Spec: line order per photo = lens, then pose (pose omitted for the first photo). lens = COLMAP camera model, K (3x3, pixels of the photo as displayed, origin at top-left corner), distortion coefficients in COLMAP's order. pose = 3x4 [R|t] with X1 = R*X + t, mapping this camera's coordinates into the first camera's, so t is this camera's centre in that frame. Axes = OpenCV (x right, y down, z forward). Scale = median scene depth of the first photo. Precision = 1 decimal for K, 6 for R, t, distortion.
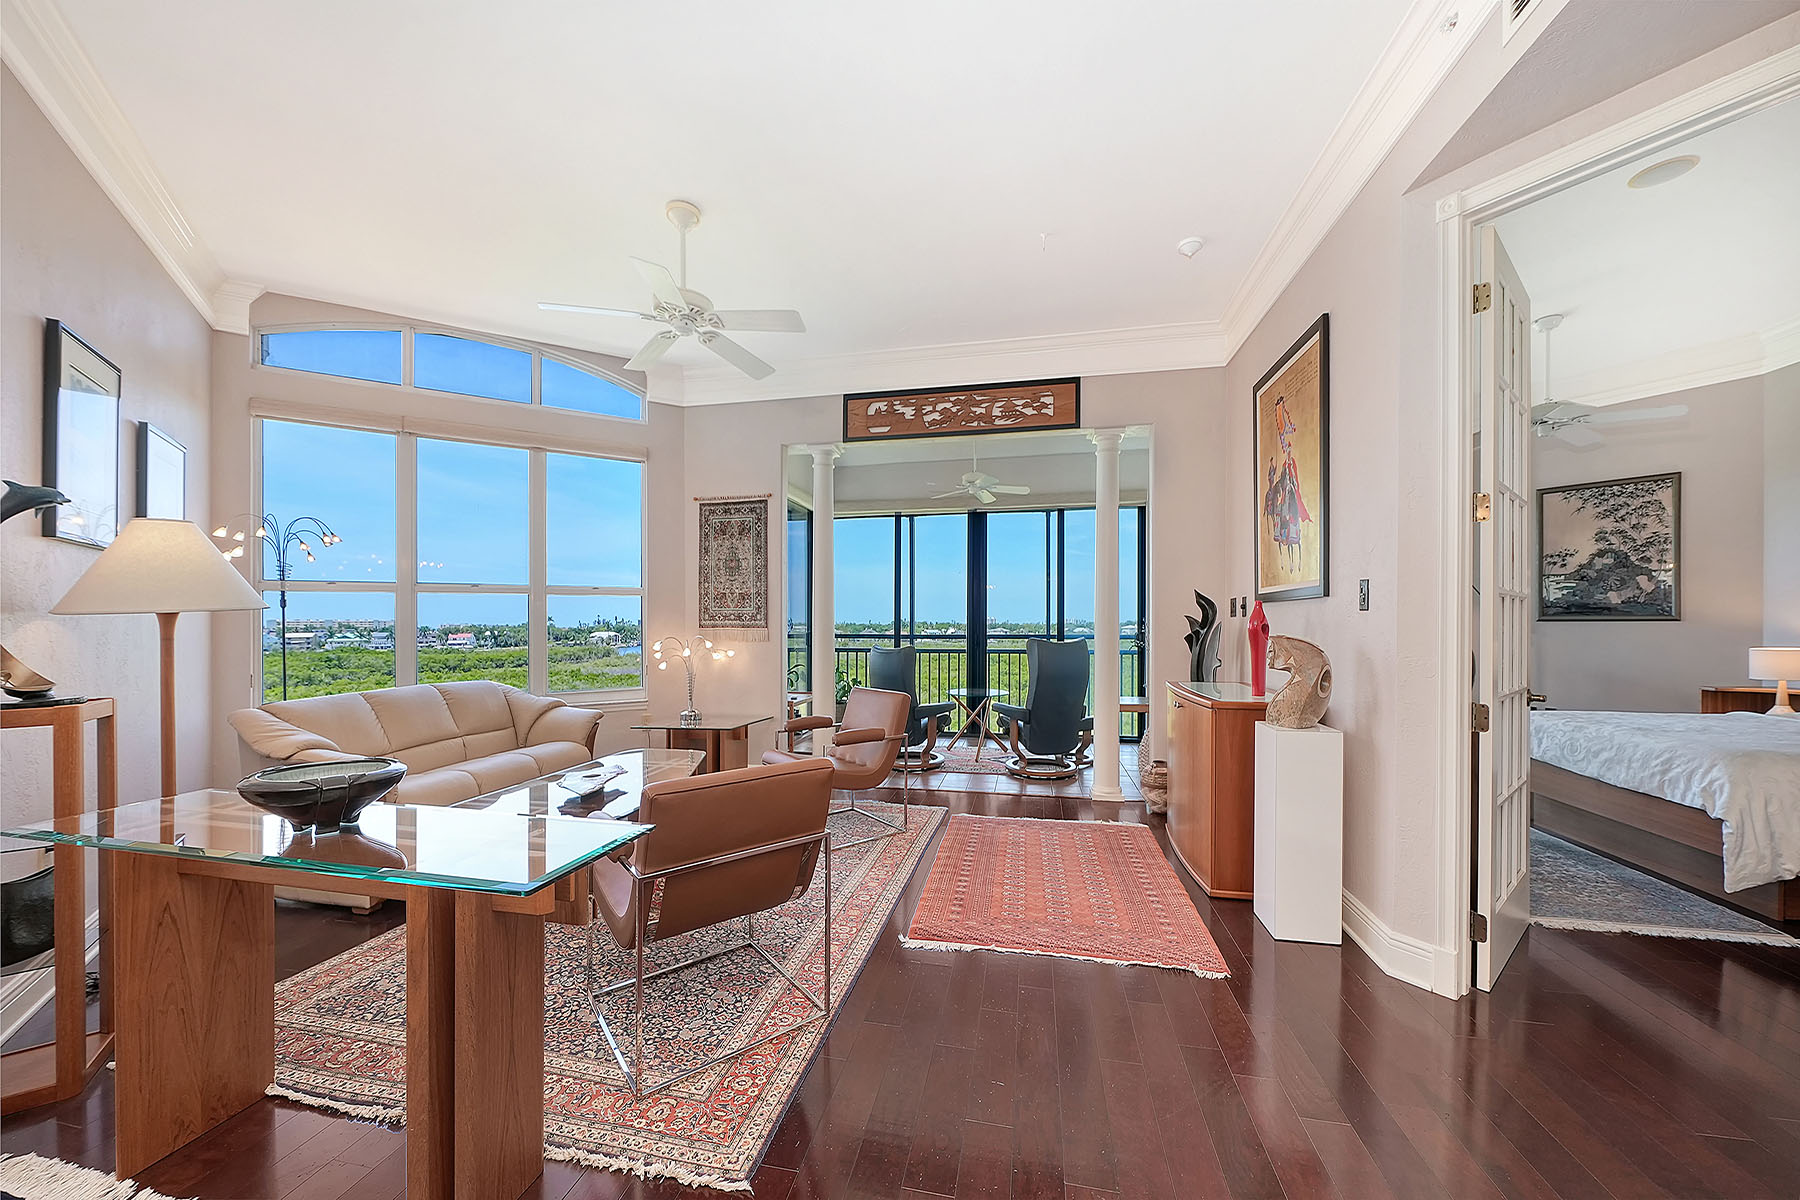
lens RADIAL K [[625.9, 0, 910.4], [0, 625.9, 622.6], [0, 0, 1]] dist [-0.014213, 0.000668]
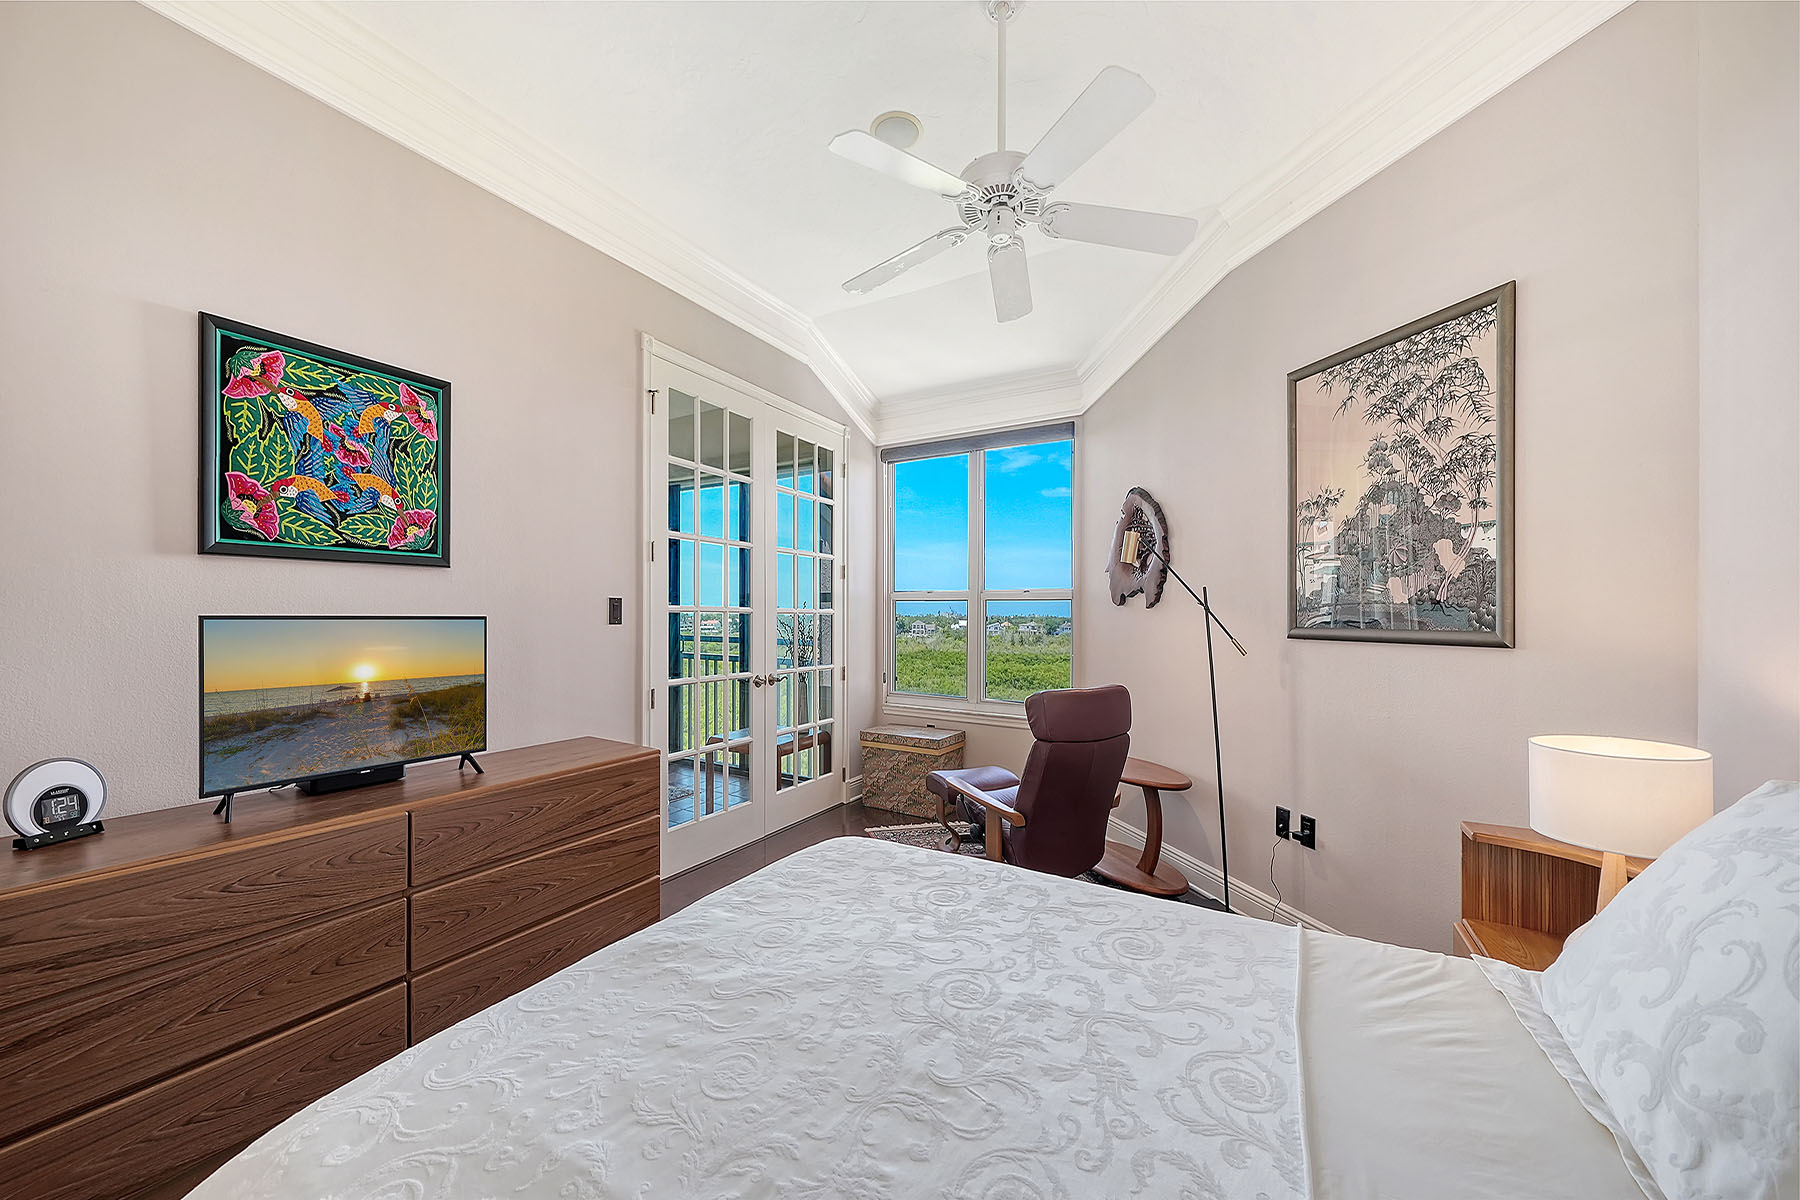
lens RADIAL K [[625.9, 0, 914.3], [0, 625.9, 618.5], [0, 0, 1]] dist [-0.014213, 0.000668]
pose [[0.946315, 0.008605, -0.323132, 0.961211], [-0.006608, 0.999952, 0.007276, -0.020973], [0.323179, -0.004750, 0.946326, 0.457507]]
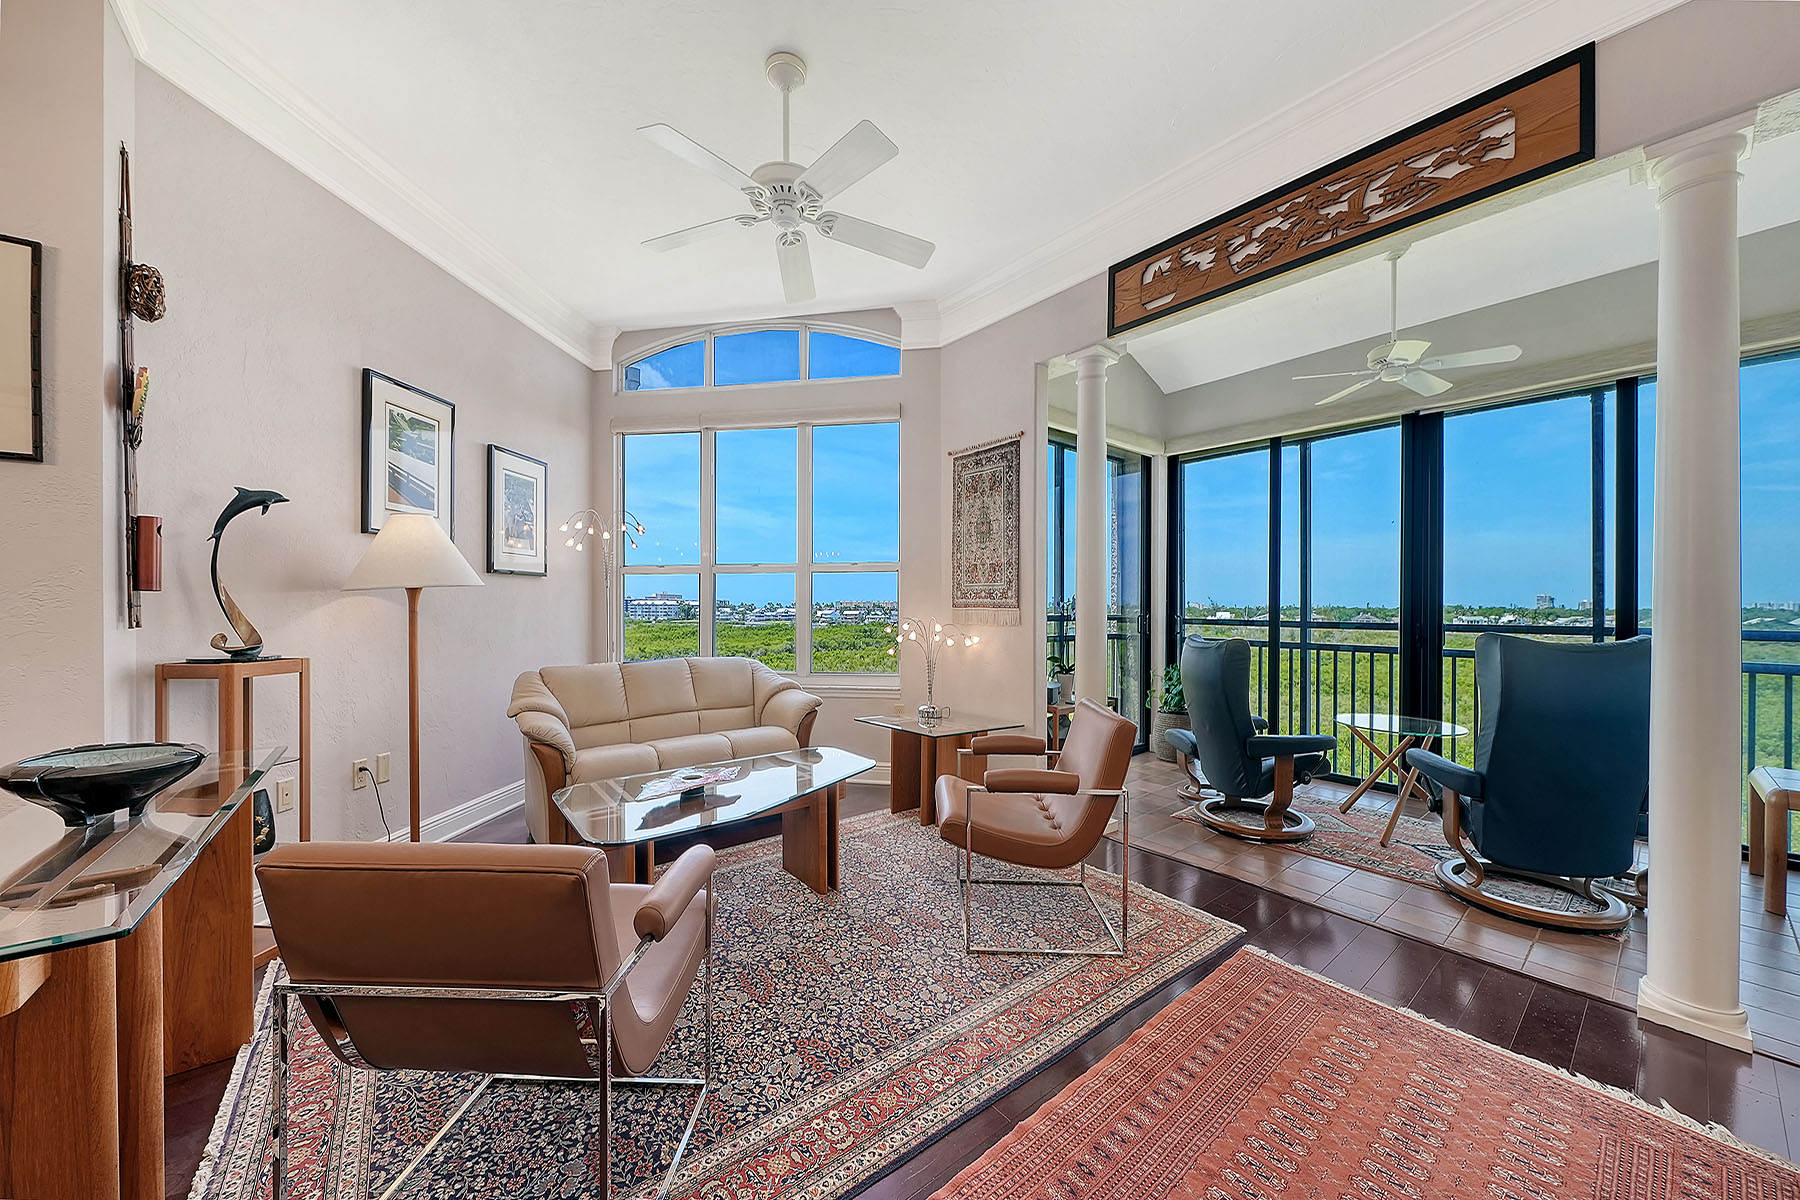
lens RADIAL K [[625.9, 0, 918.8], [0, 625.9, 602.6], [0, 0, 1]] dist [-0.014213, 0.000668]
pose [[0.766474, 0.002975, -0.642269, 0.167721], [-0.005582, 0.999982, -0.002030, 0.004371], [0.642251, 0.005141, 0.766477, 0.335293]]
